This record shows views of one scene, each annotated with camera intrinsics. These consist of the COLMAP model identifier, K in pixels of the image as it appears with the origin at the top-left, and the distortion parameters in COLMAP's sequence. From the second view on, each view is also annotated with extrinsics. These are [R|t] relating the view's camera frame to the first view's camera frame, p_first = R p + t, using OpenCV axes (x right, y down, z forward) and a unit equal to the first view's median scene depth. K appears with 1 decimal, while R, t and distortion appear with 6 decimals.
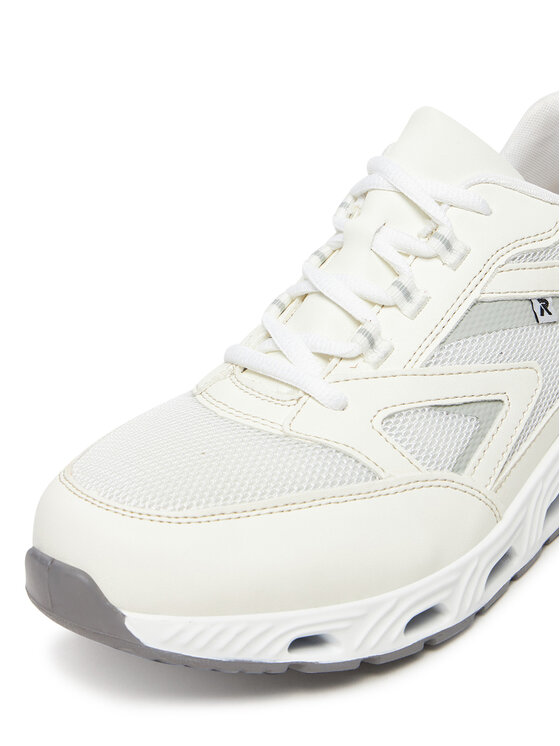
lens RADIAL K [[1763.4, 0, 280.0], [0, 1763.4, 373.0], [0, 0, 1]] dist [-0.162603, -0.132222]
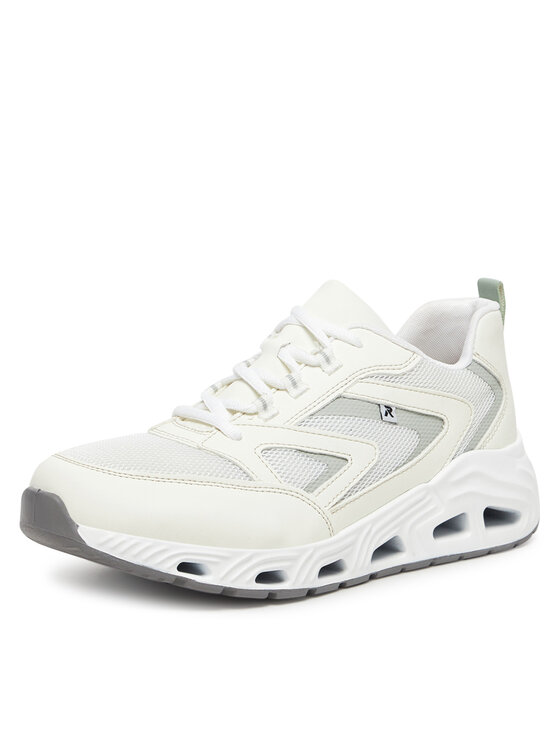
lens RADIAL K [[1951.3, 0, 280.0], [0, 1951.3, 373.0], [0, 0, 1]] dist [-0.020693, -0.121200]
pose [[0.990811, 0.127156, -0.046093, 0.138780], [-0.133848, 0.970813, -0.199013, 0.290169], [0.019442, 0.203353, 0.978912, -0.675184]]
